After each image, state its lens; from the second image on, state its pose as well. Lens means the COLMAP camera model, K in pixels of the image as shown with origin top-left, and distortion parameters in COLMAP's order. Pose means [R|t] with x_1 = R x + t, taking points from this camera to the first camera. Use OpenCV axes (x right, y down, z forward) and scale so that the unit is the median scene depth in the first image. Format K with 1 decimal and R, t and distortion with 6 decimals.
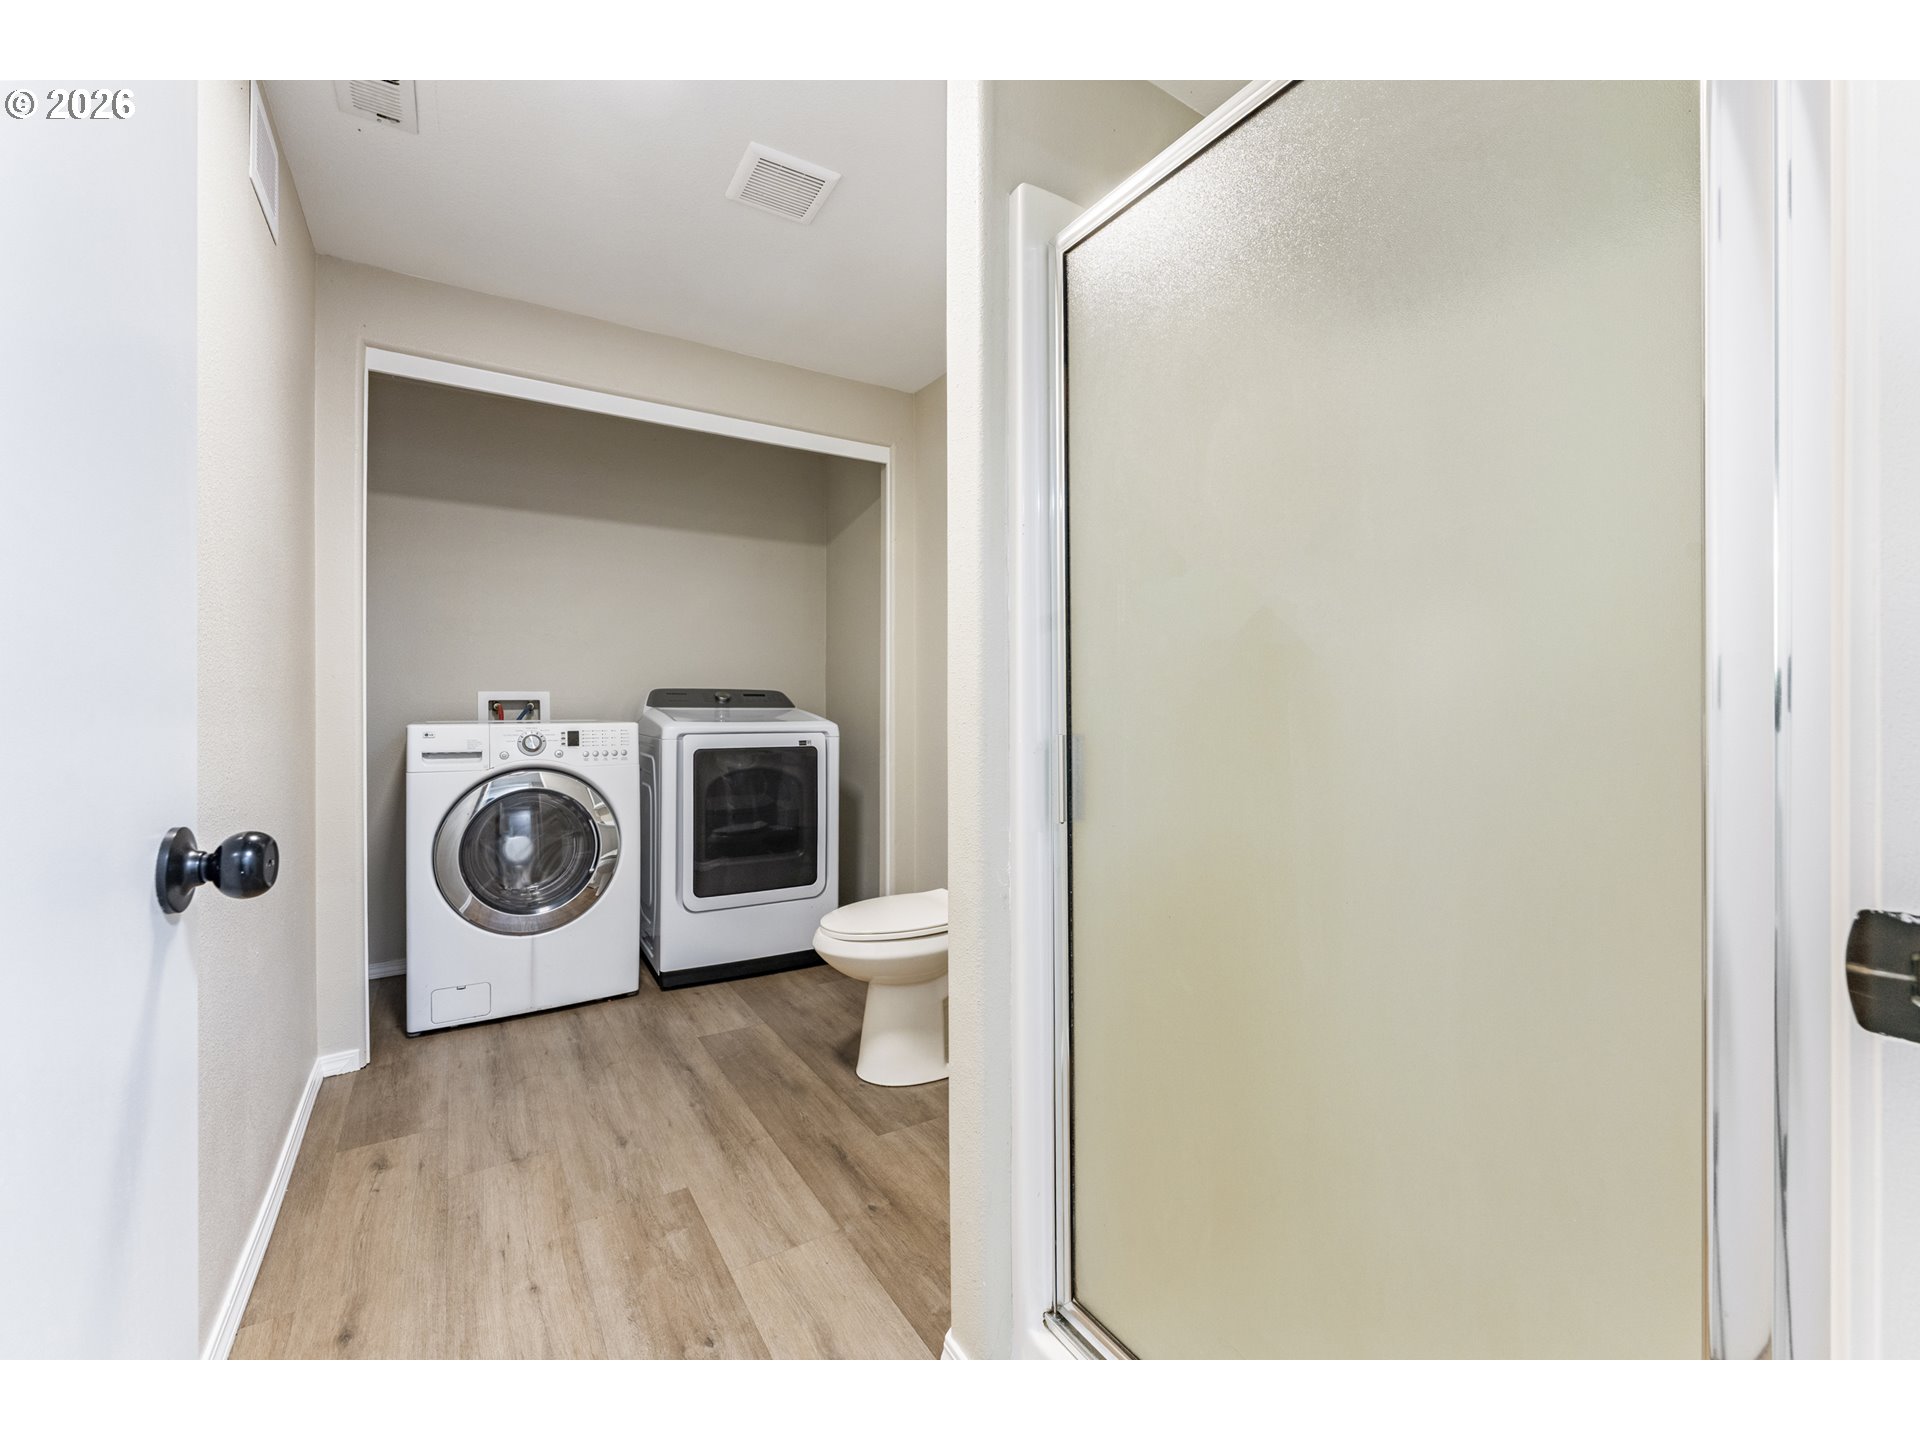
lens RADIAL K [[781.7, 0, 961.5], [0, 781.7, 710.4], [0, 0, 1]] dist [0.000044, -0.000596]
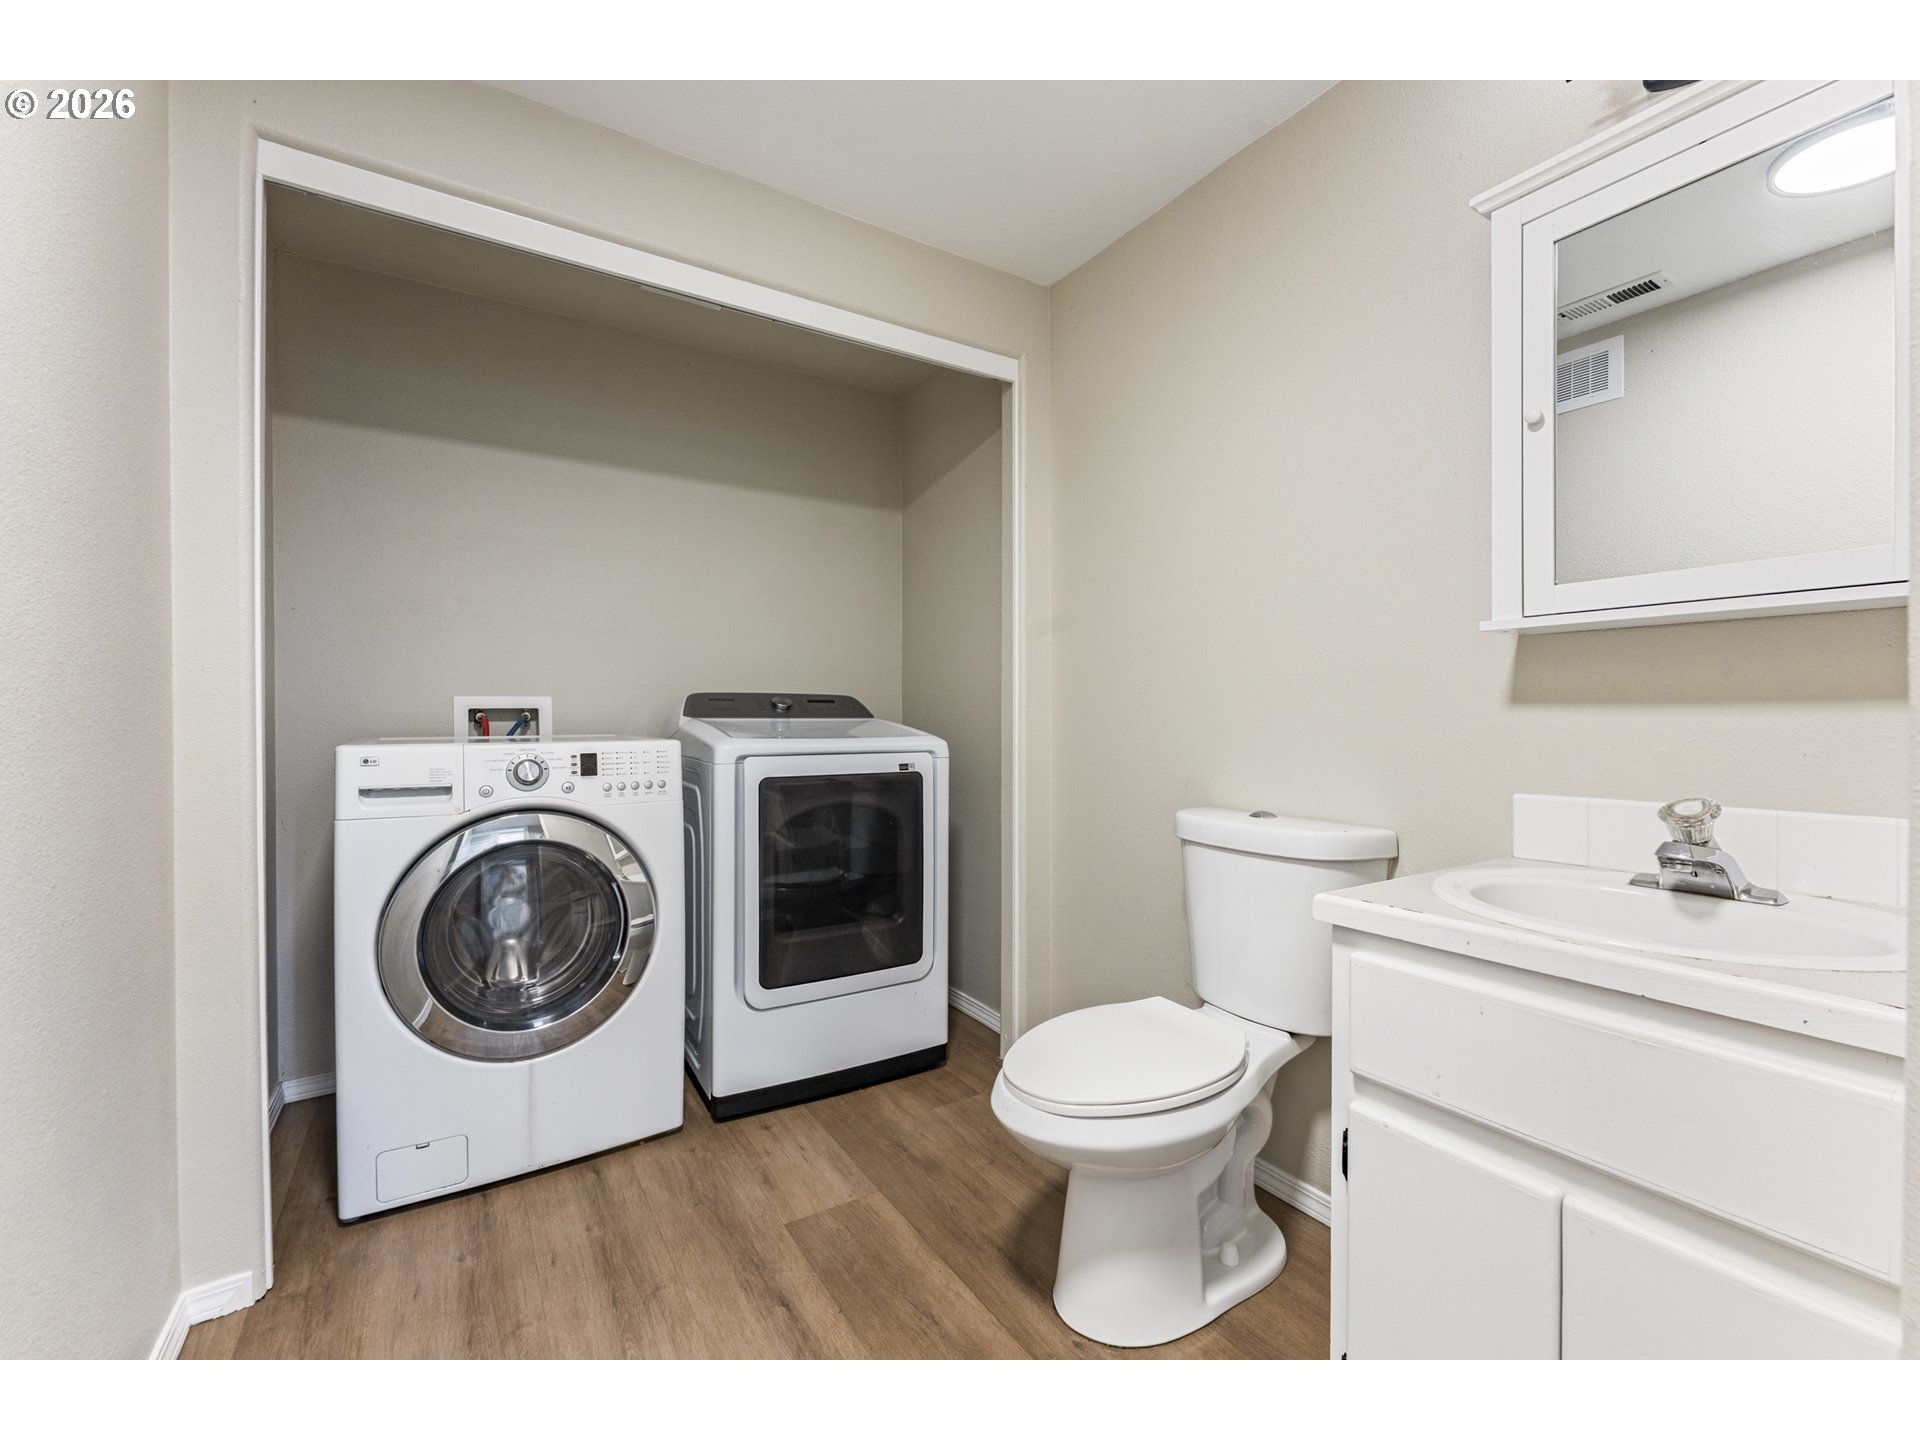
lens RADIAL K [[781.7, 0, 955.2], [0, 781.7, 723.9], [0, 0, 1]] dist [0.000044, -0.000596]
pose [[0.999995, -0.001637, -0.002530, -0.169602], [0.001650, 0.999984, 0.005360, -0.002304], [0.002521, -0.005364, 0.999982, 0.308763]]
